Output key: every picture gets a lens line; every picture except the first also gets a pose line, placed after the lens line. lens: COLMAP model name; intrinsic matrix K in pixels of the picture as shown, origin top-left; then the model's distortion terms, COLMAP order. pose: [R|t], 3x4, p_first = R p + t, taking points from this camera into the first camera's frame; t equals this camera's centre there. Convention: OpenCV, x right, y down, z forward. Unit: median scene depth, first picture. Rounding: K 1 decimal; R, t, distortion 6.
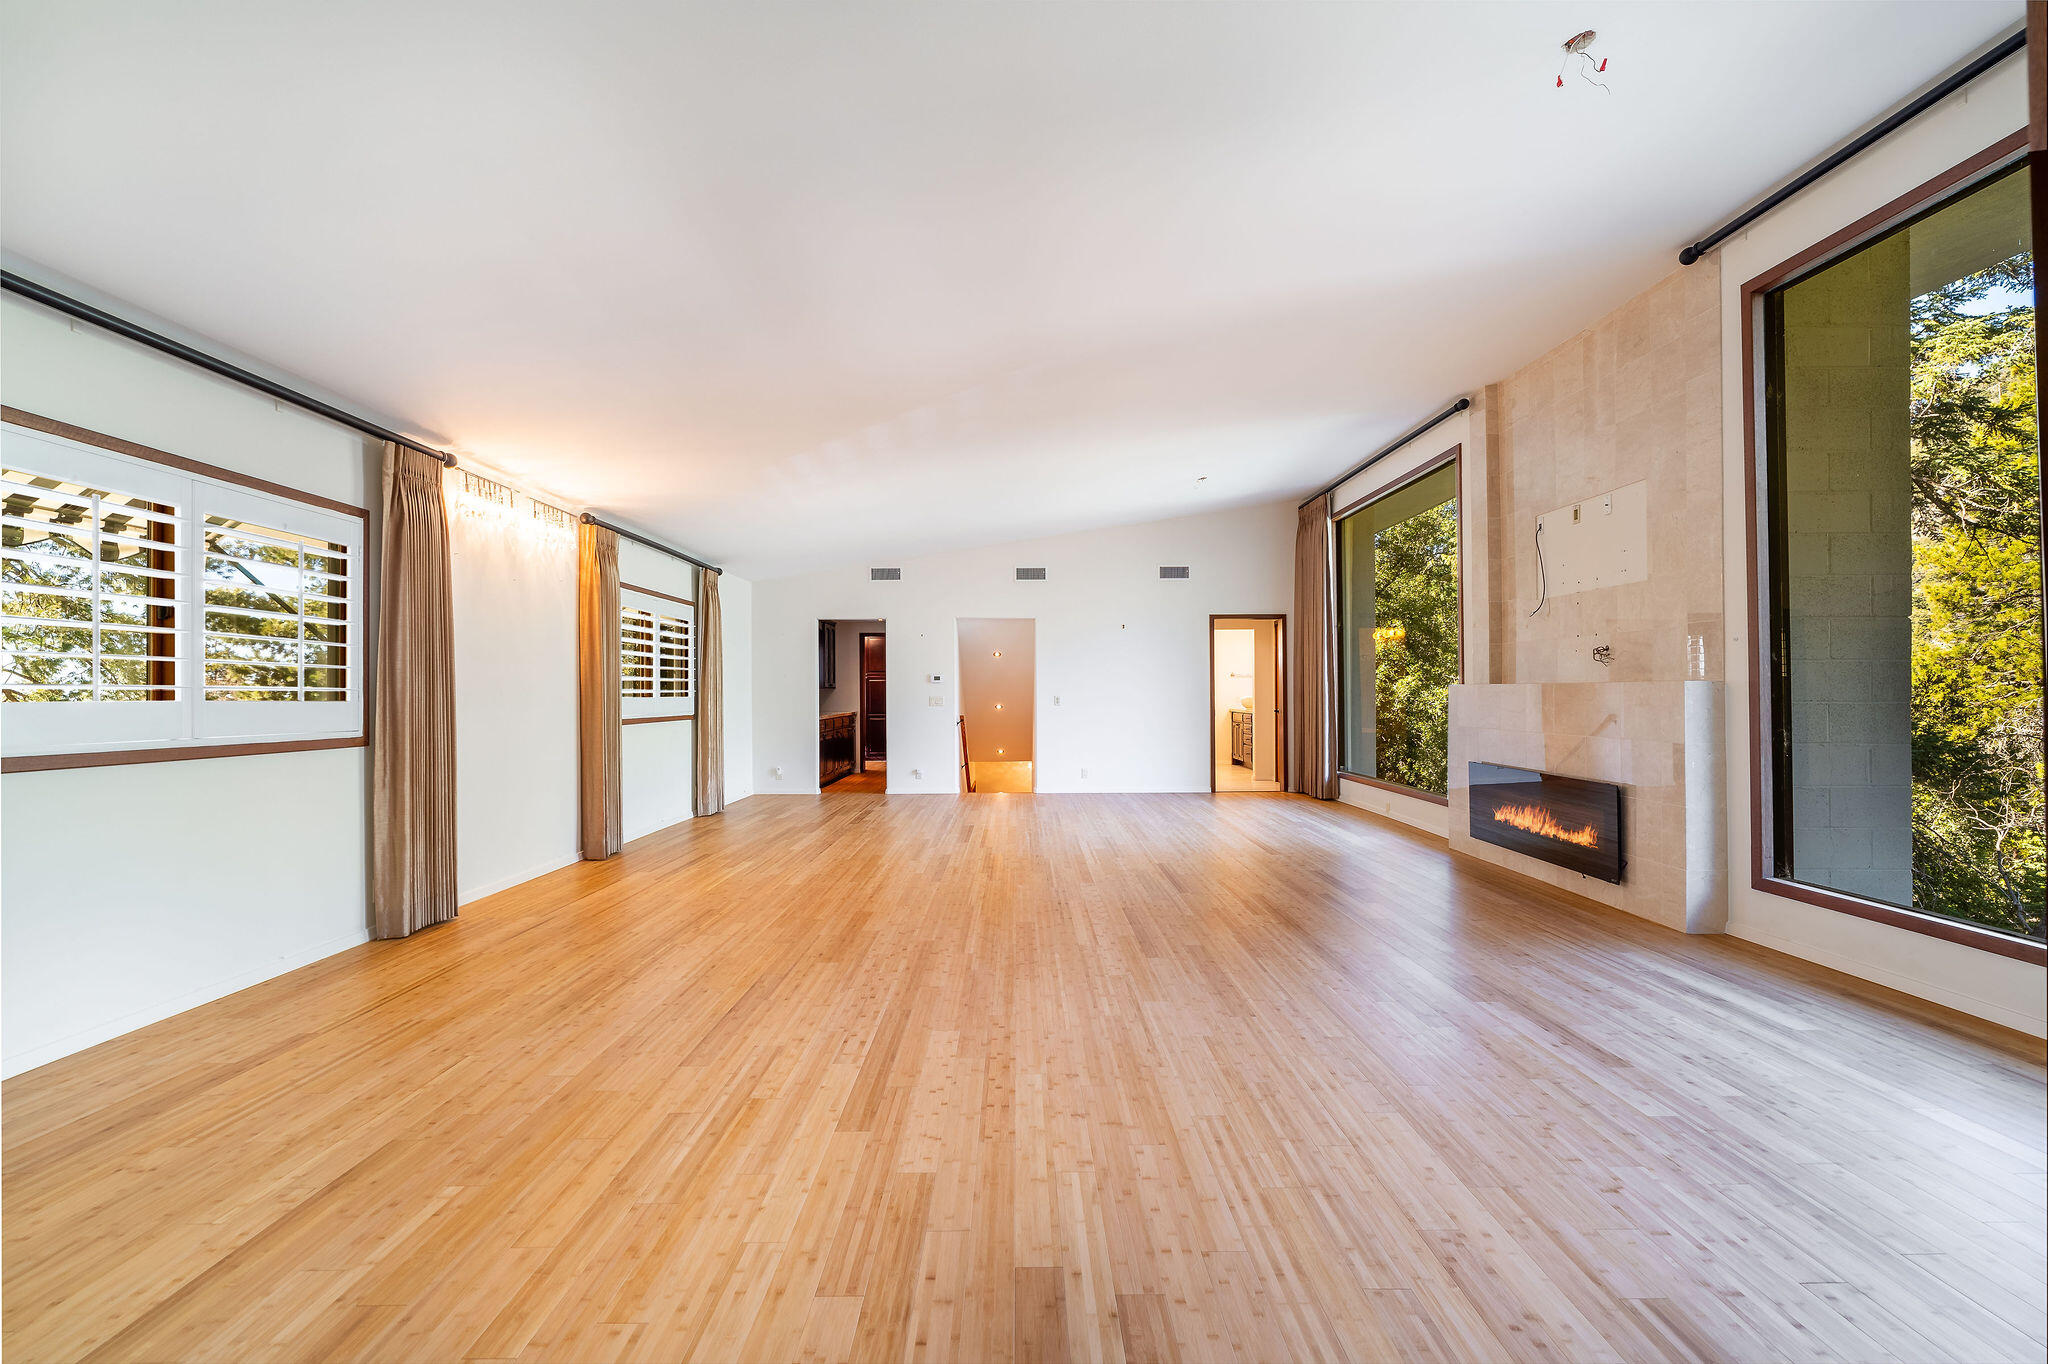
lens RADIAL K [[922.9, 0, 1028.5], [0, 922.9, 690.1], [0, 0, 1]] dist [-0.007816, 0.003659]
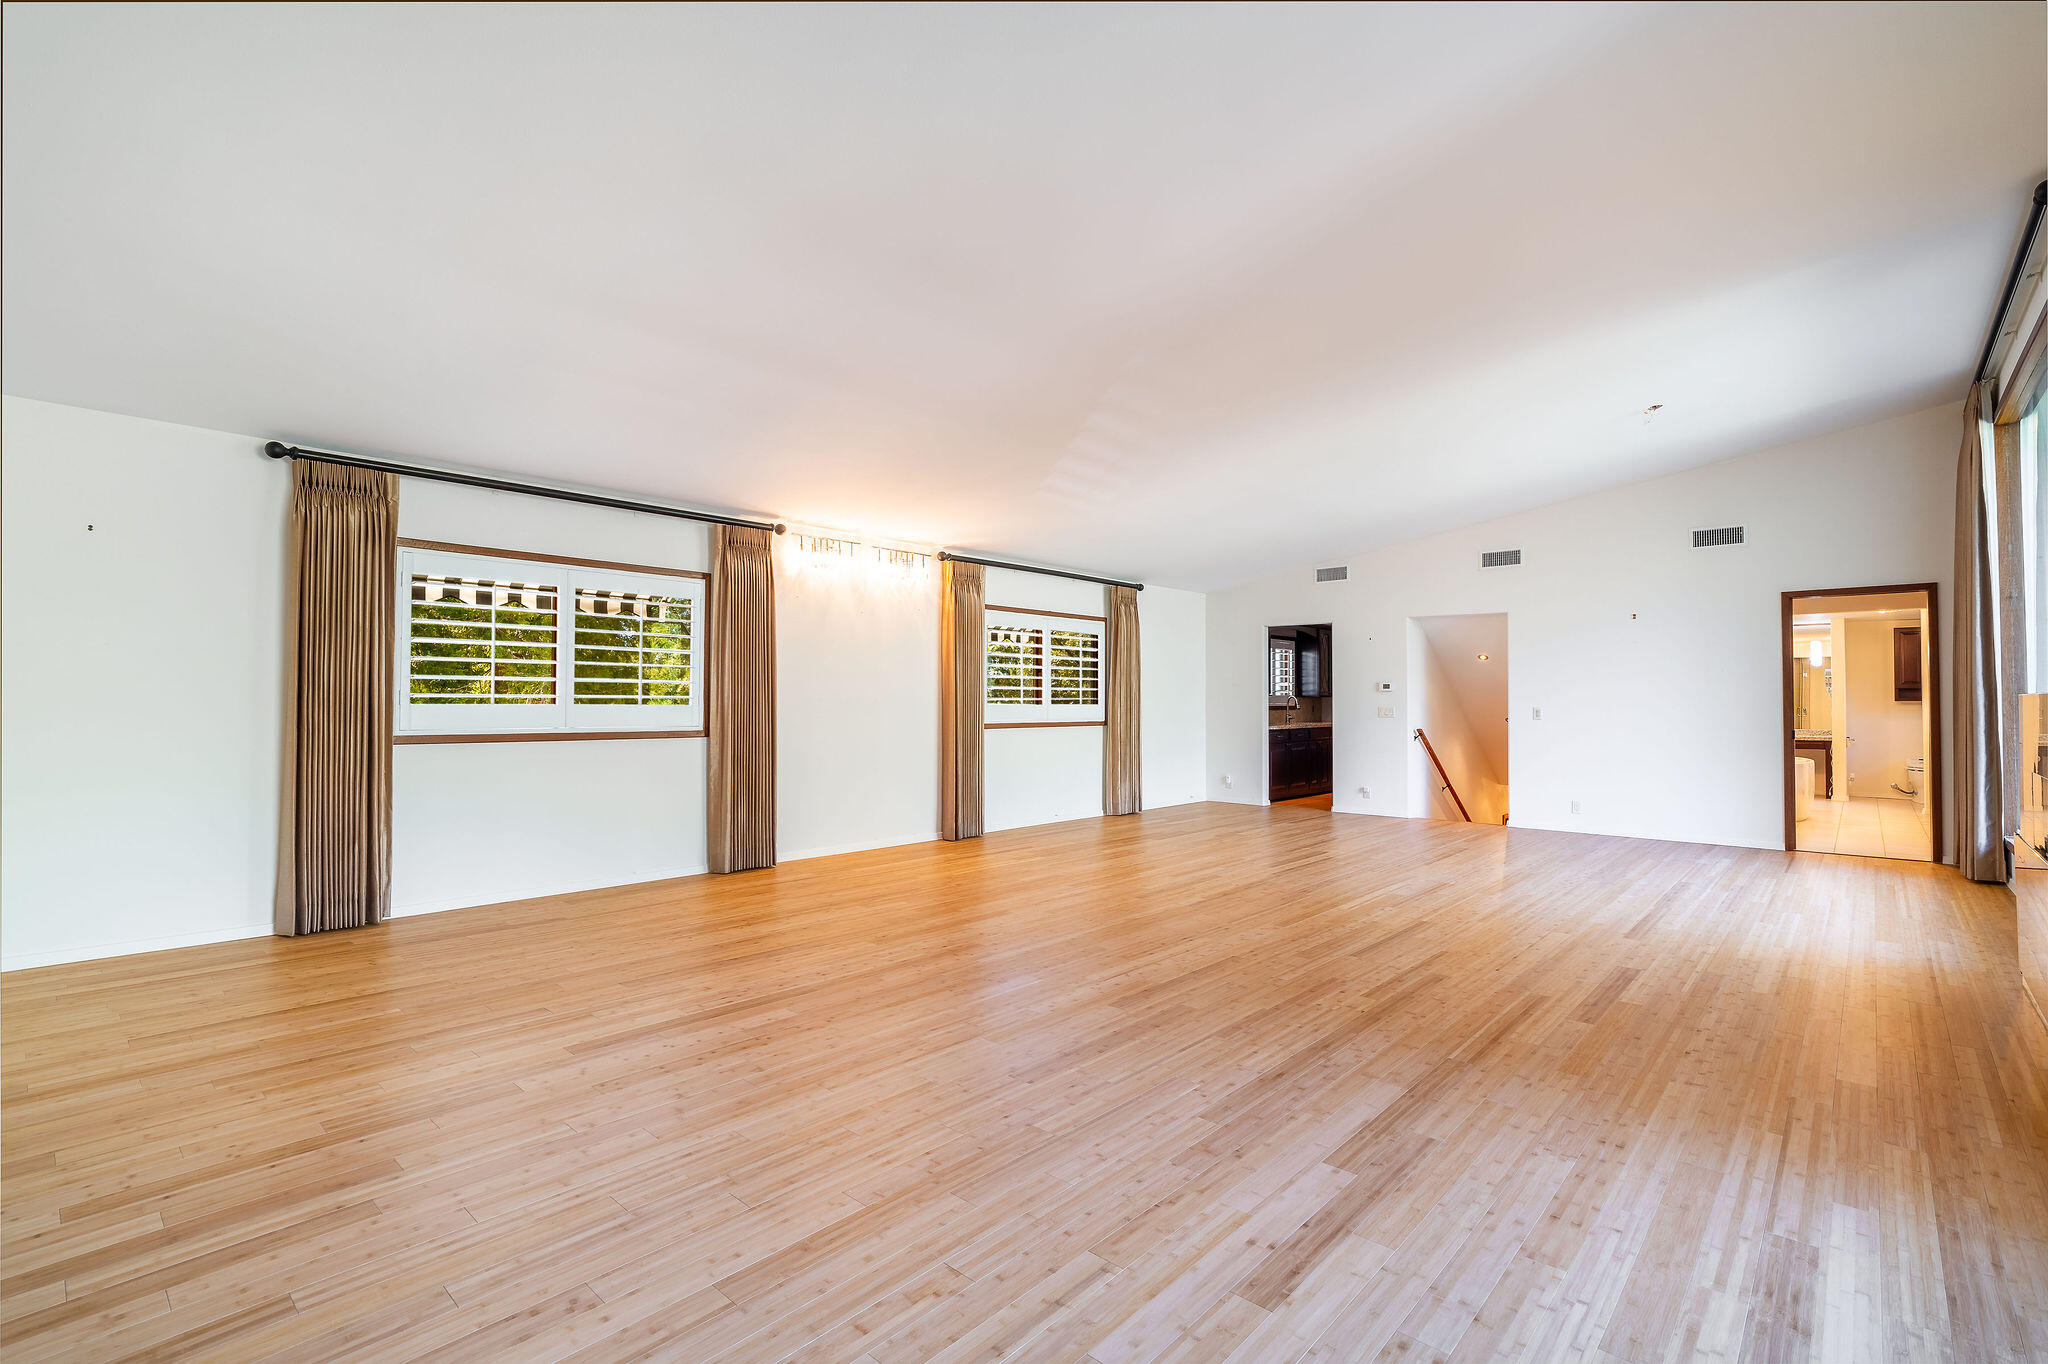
lens RADIAL K [[922.9, 0, 1020.7], [0, 922.9, 684.6], [0, 0, 1]] dist [-0.007816, 0.003659]
pose [[0.734479, -0.006146, -0.678603, 0.395279], [-0.004026, 0.999902, -0.013414, -0.001867], [0.678619, 0.012585, 0.734382, 0.174373]]
